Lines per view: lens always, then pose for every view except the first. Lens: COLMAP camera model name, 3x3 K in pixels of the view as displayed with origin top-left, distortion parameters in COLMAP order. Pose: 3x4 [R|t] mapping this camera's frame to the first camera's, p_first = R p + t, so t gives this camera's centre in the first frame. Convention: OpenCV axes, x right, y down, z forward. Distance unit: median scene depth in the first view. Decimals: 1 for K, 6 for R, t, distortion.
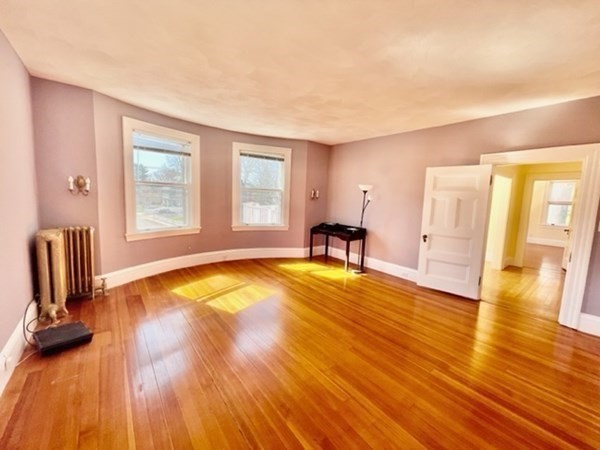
lens RADIAL K [[242.3, 0, 303.7], [0, 242.3, 221.7], [0, 0, 1]] dist [-0.003535, 0.001125]
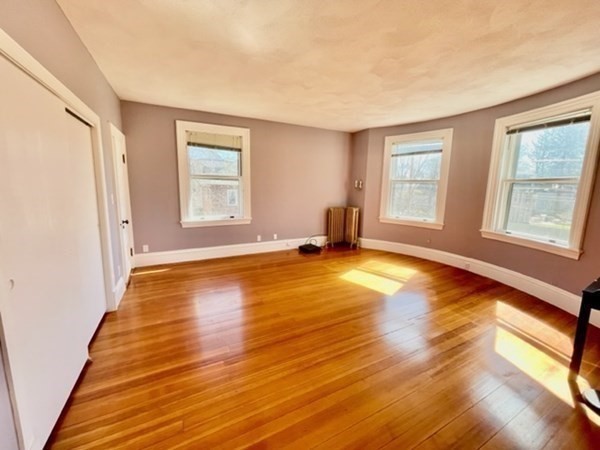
lens RADIAL K [[242.3, 0, 299.0], [0, 242.3, 221.9], [0, 0, 1]] dist [-0.003535, 0.001125]
pose [[-0.227348, 0.103314, -0.968318, 0.708978], [-0.121084, 0.983641, 0.133378, -0.049127], [0.966256, 0.147571, -0.211119, 0.715429]]
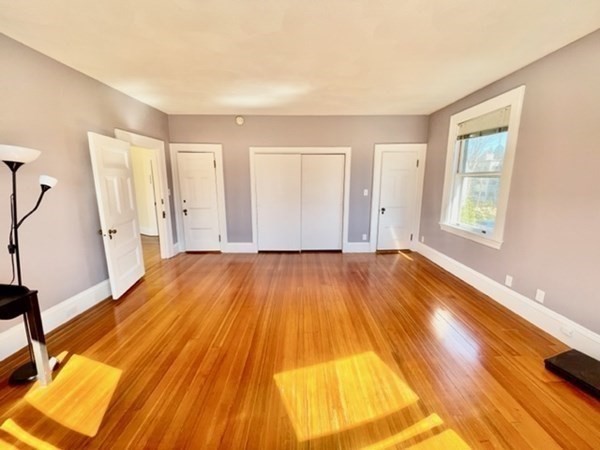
lens RADIAL K [[242.3, 0, 296.3], [0, 242.3, 220.3], [0, 0, 1]] dist [-0.003535, 0.001125]
pose [[-0.758572, -0.152867, 0.633404, -0.359966], [0.027457, 0.963728, 0.265471, -0.140047], [-0.651011, 0.218770, -0.726859, 1.112583]]
